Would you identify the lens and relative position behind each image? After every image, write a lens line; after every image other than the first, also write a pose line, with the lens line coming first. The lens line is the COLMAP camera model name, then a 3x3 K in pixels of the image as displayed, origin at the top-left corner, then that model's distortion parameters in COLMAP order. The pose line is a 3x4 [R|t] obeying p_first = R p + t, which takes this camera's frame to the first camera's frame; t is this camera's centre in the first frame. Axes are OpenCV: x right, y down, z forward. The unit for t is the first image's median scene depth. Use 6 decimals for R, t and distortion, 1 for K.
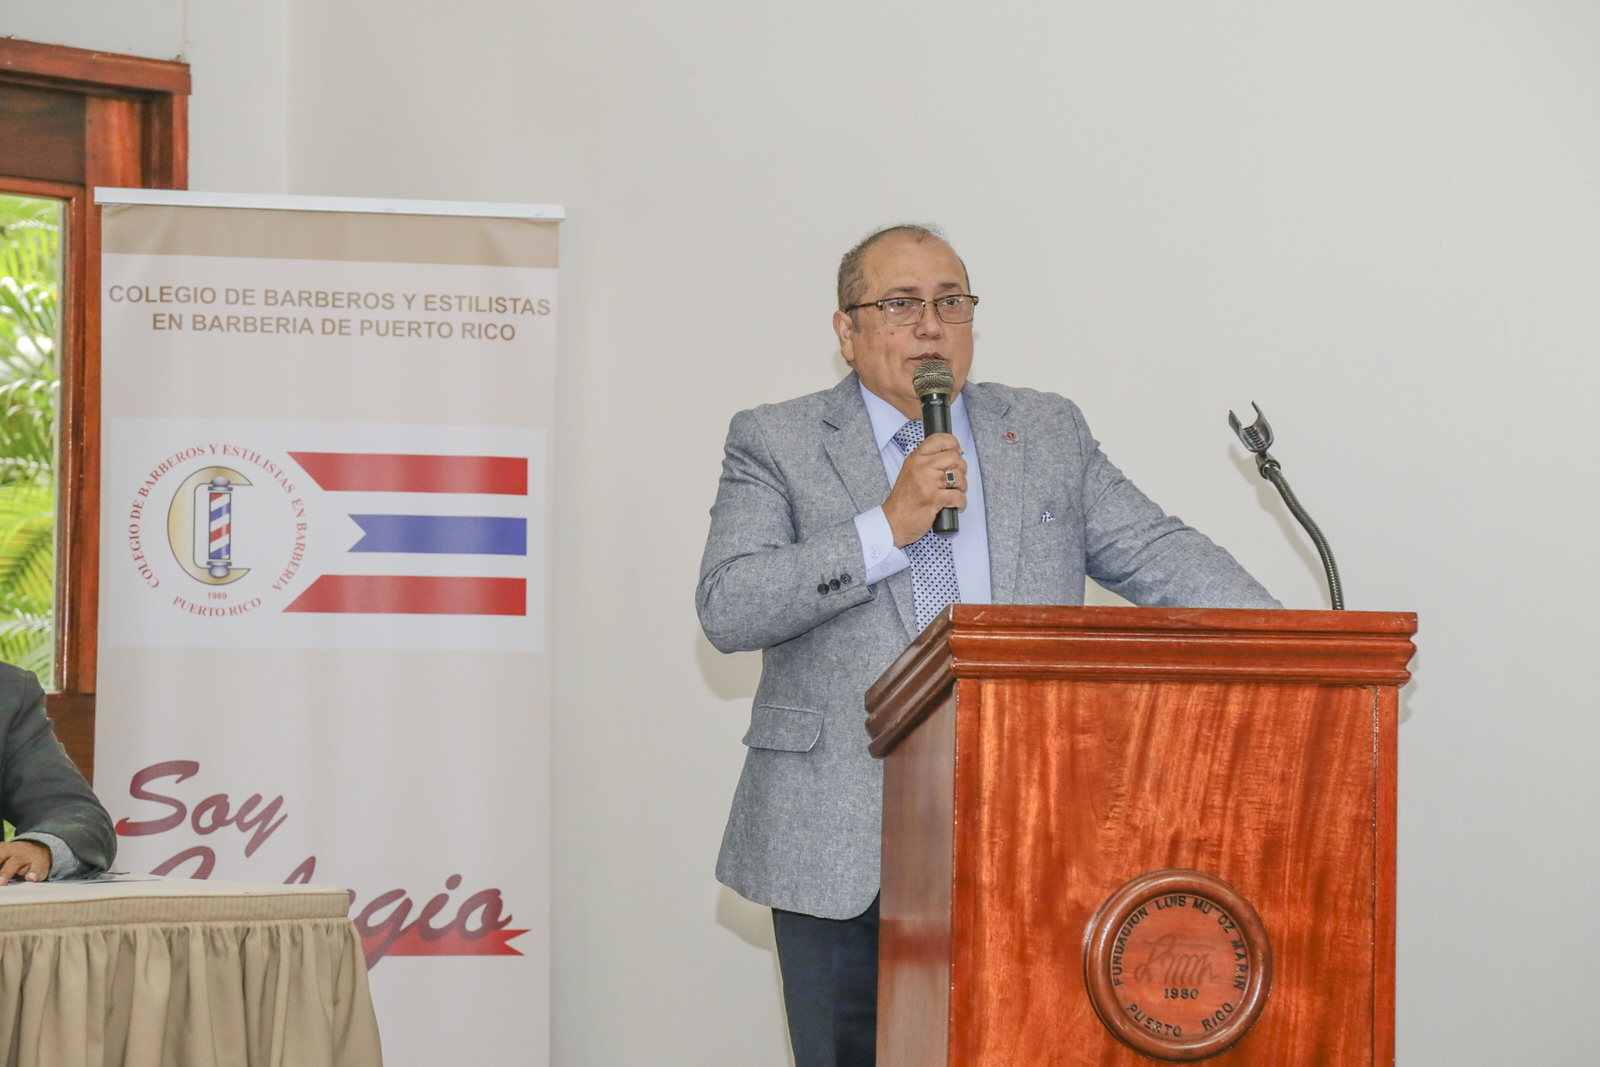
lens RADIAL K [[4455.6, 0, 809.1], [0, 4455.6, 550.9], [0, 0, 1]] dist [0.640099, 0.000000]
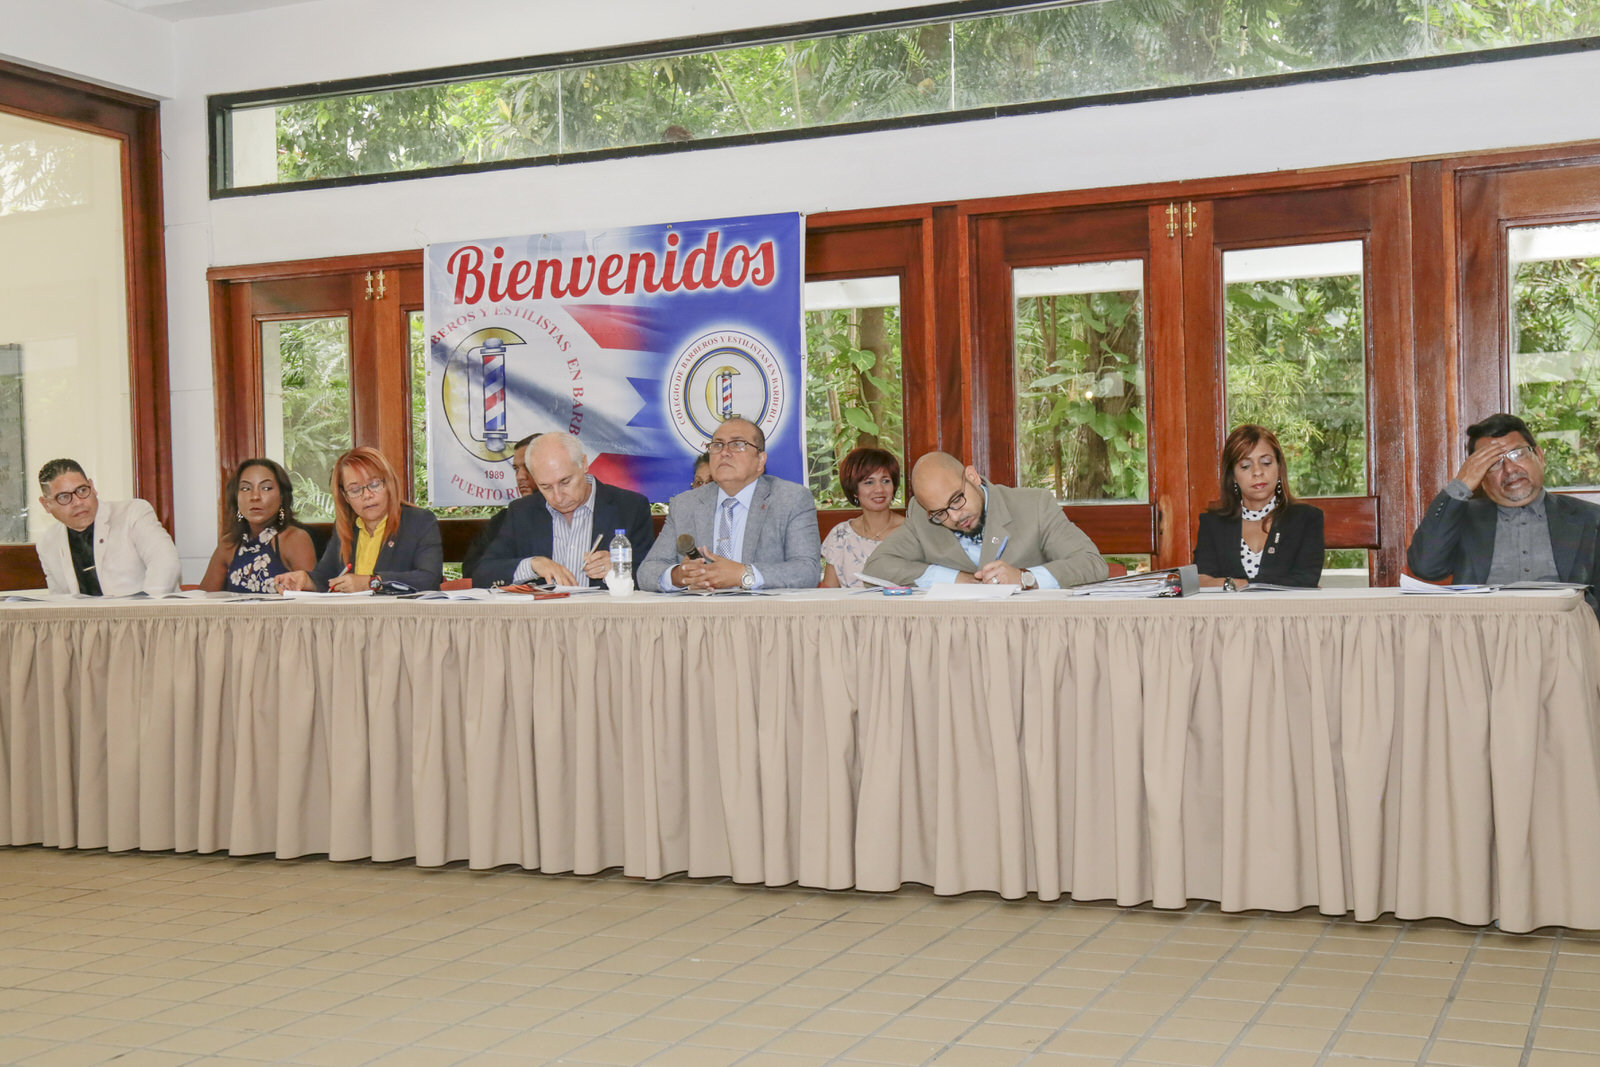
lens RADIAL K [[1973.4, 0, 830.7], [0, 1973.4, 548.2], [0, 0, 1]] dist [0.064037, 0.000000]
pose [[0.467312, -0.015735, -0.883953, 0.463155], [0.057961, 0.998236, 0.012873, 0.031789], [0.882191, -0.057250, 0.467399, 0.407566]]
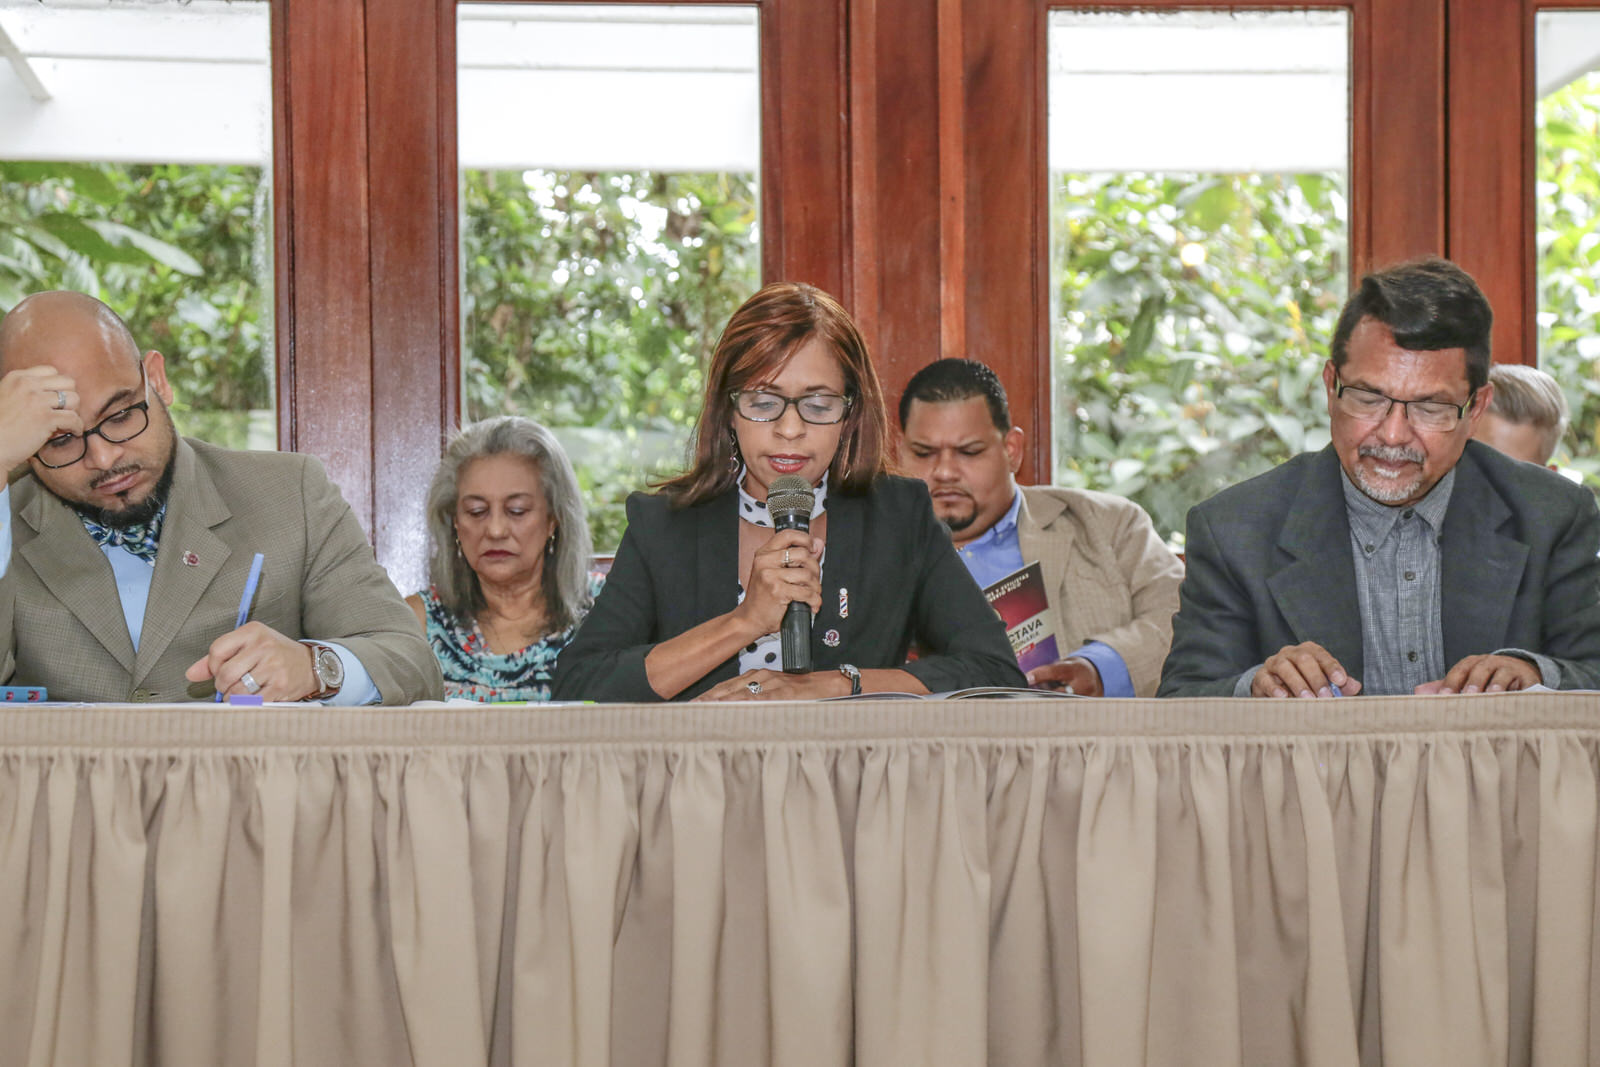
lens RADIAL K [[3465.1, 0, 803.4], [0, 3465.1, 531.5], [0, 0, 1]] dist [0.354885, 0.000000]
pose [[0.839029, -0.053823, -0.541417, 0.060853], [0.041617, 0.998528, -0.034772, 0.064925], [0.542492, 0.006643, 0.840035, 0.457456]]
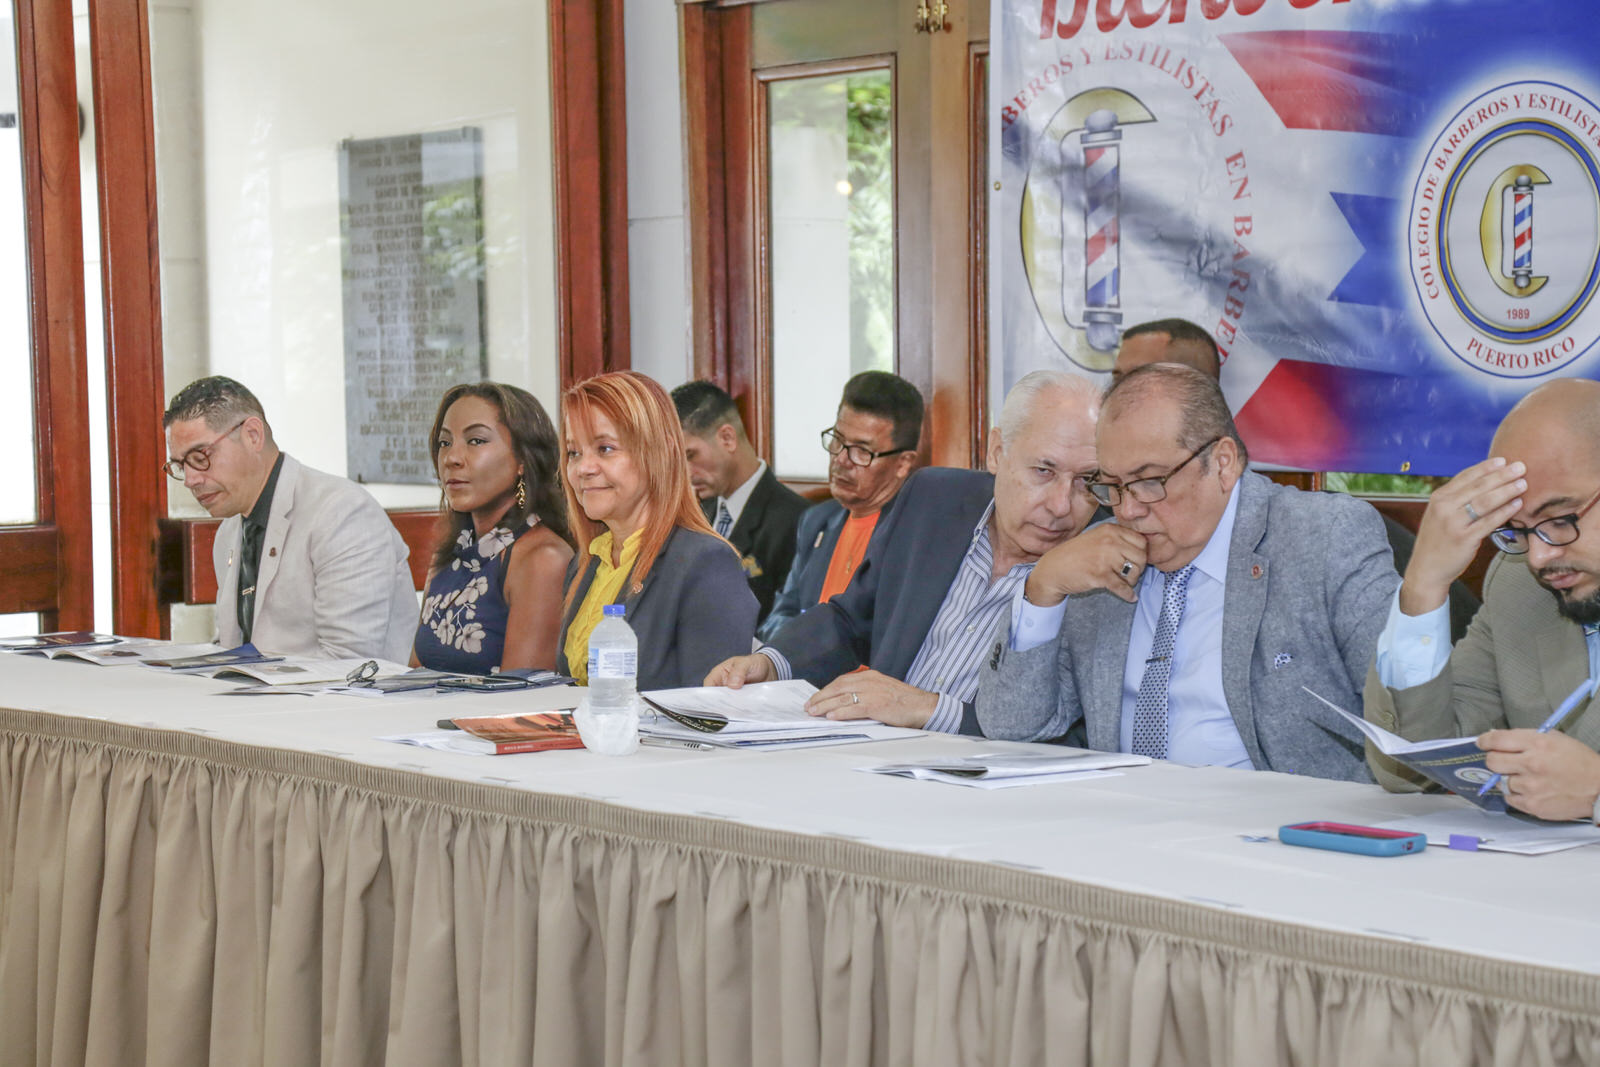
lens RADIAL K [[3537.0, 0, 809.8], [0, 3537.0, 539.0], [0, 0, 1]] dist [0.406781, 0.000000]
pose [[-0.041737, 0.031385, -0.998636, 0.304595], [0.041087, 0.998715, 0.029671, -0.011643], [0.998283, -0.039792, -0.042973, 0.839021]]
